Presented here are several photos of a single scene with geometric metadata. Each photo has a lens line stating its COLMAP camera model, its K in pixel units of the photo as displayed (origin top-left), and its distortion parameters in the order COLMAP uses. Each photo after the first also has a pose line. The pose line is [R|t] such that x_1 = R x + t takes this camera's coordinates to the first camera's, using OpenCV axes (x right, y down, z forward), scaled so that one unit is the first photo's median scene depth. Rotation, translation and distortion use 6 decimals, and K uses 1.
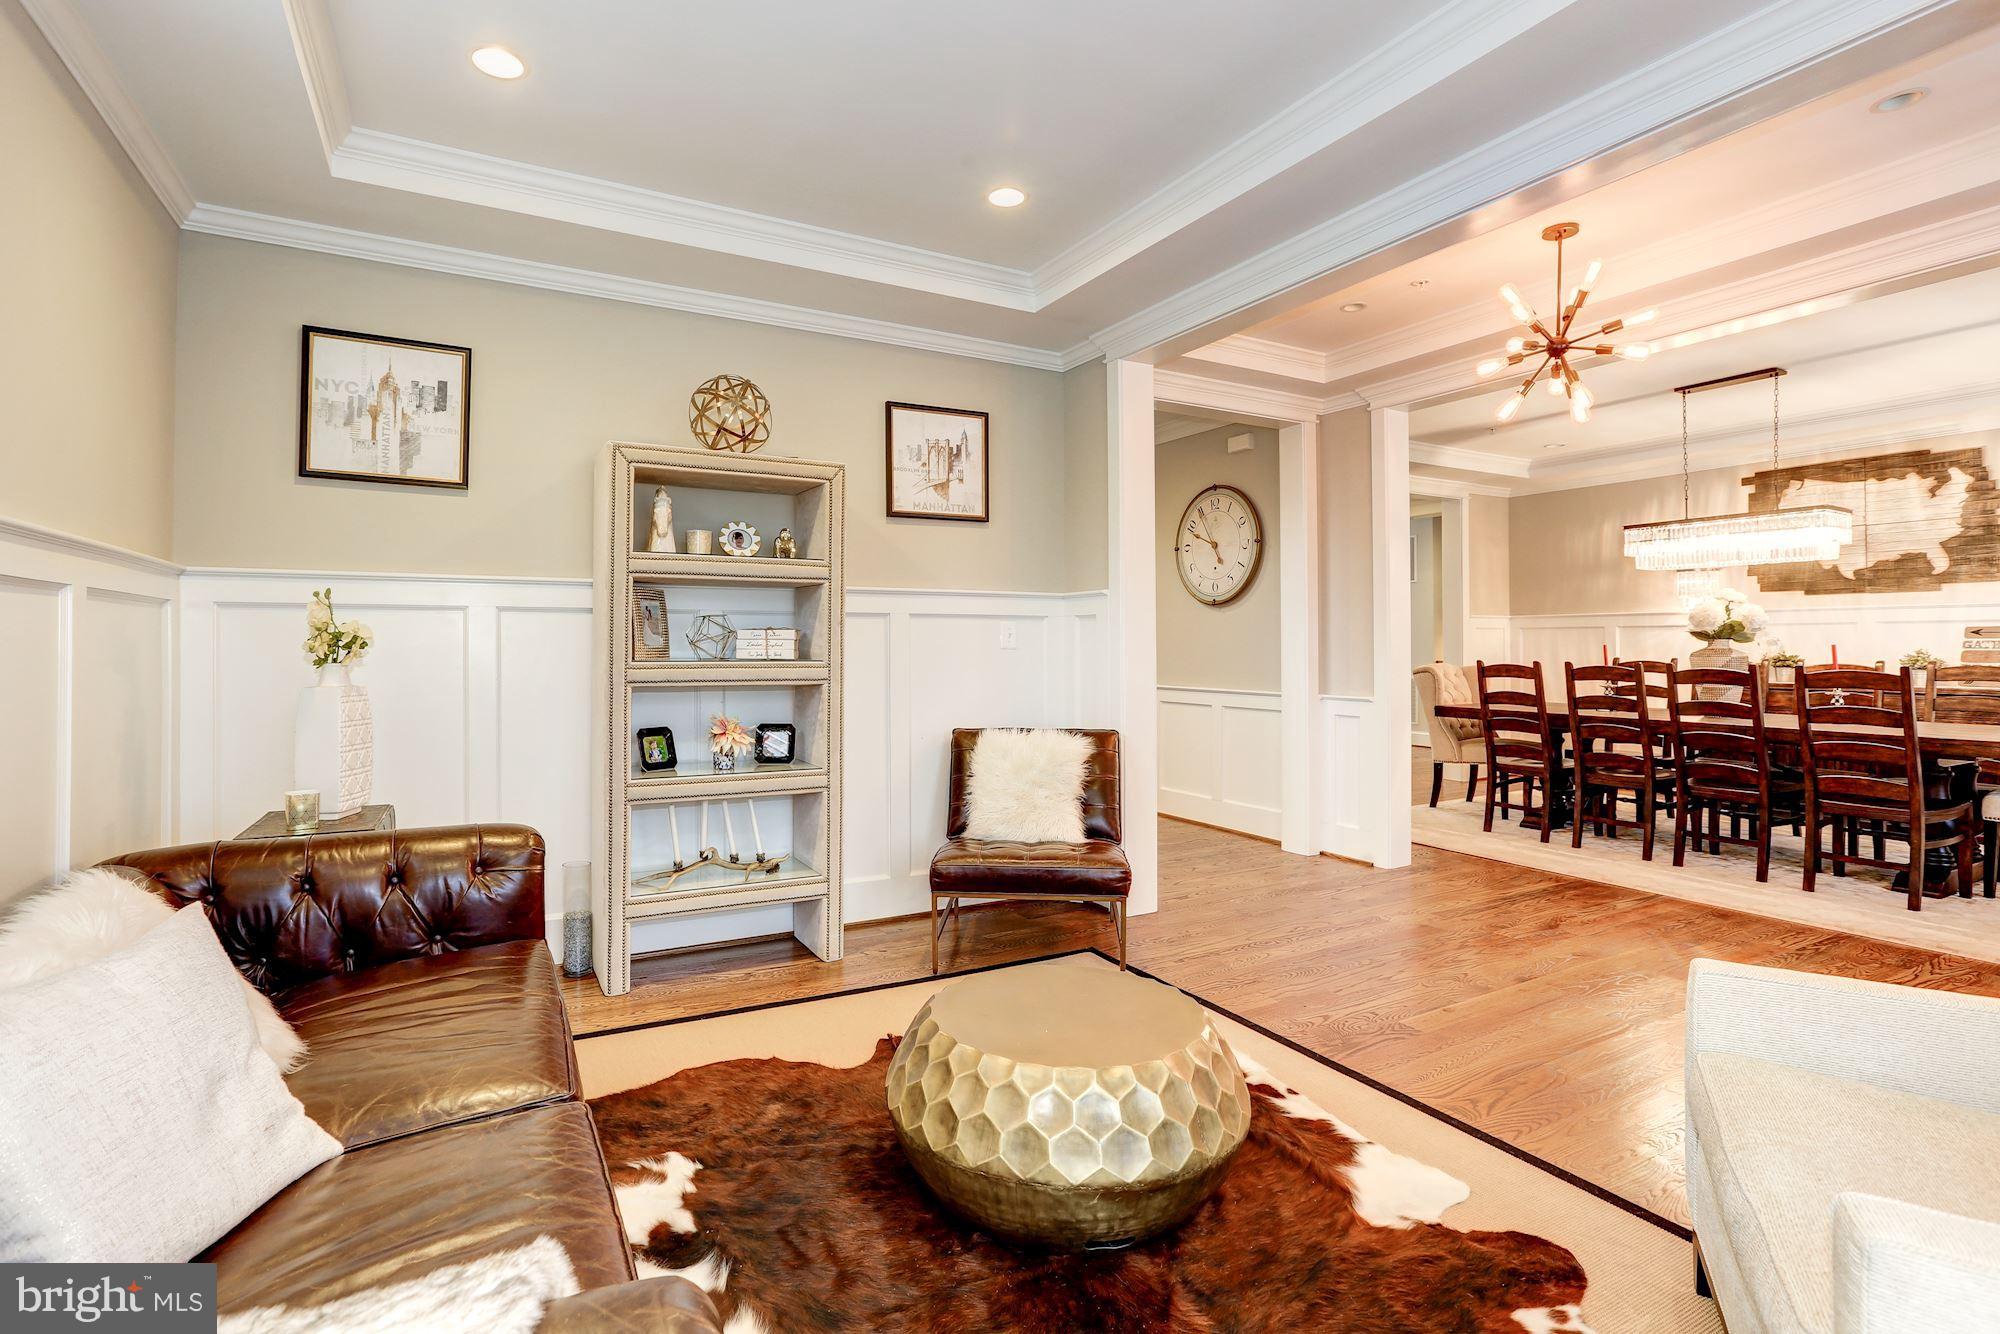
lens RADIAL K [[898.6, 0, 997.6], [0, 898.6, 640.1], [0, 0, 1]] dist [-0.025307, 0.009753]
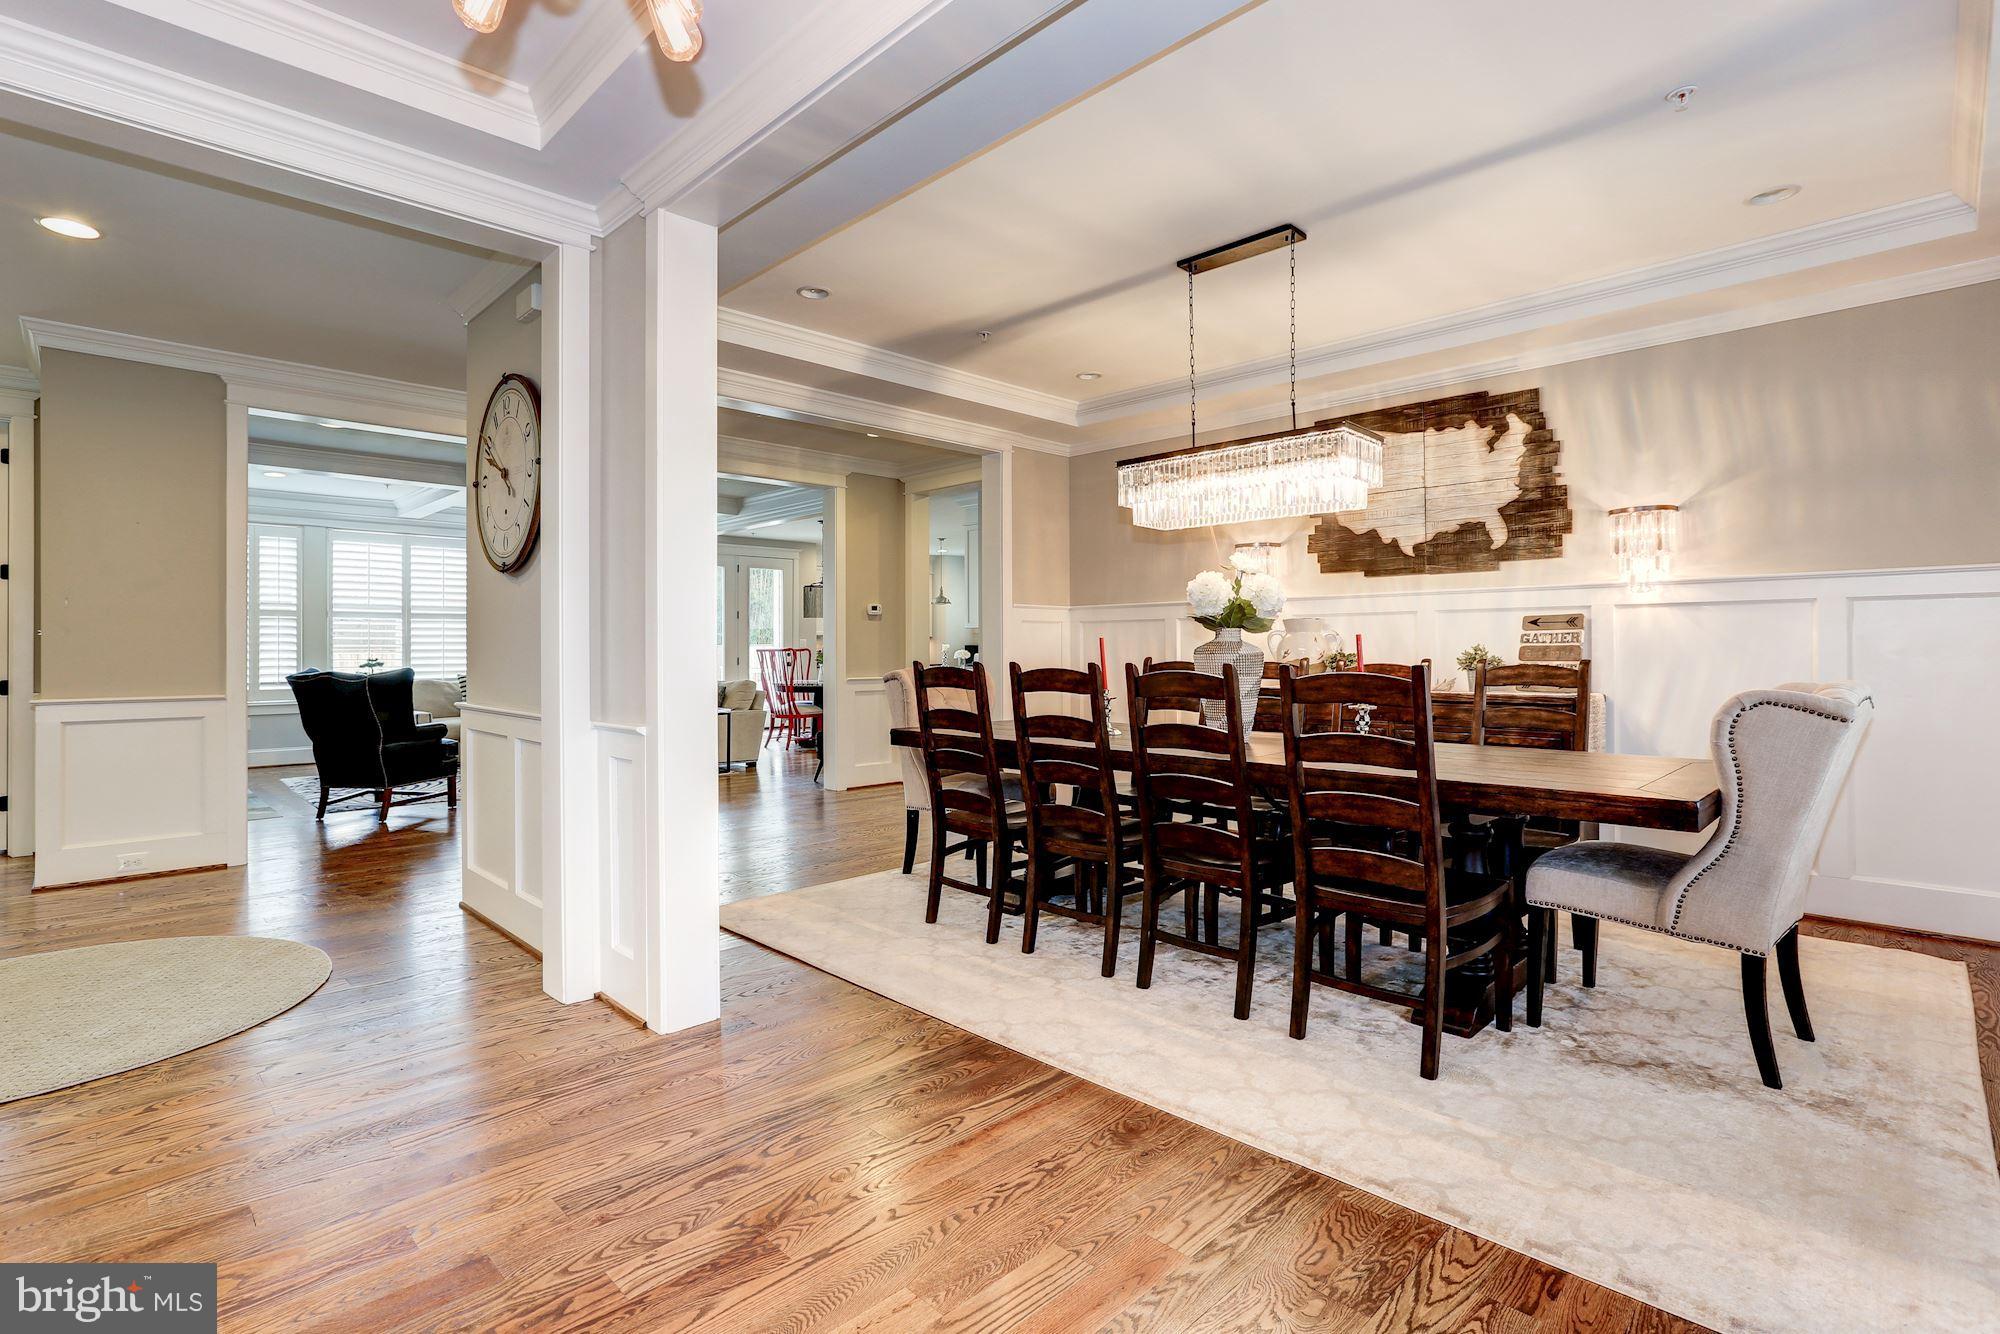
lens RADIAL K [[898.6, 0, 1001.2], [0, 898.6, 649.4], [0, 0, 1]] dist [-0.025307, 0.009753]
pose [[0.961571, -0.001067, 0.274556, 0.431117], [0.000453, 0.999997, 0.002298, 0.013124], [-0.274557, -0.002085, 0.961568, 0.365169]]
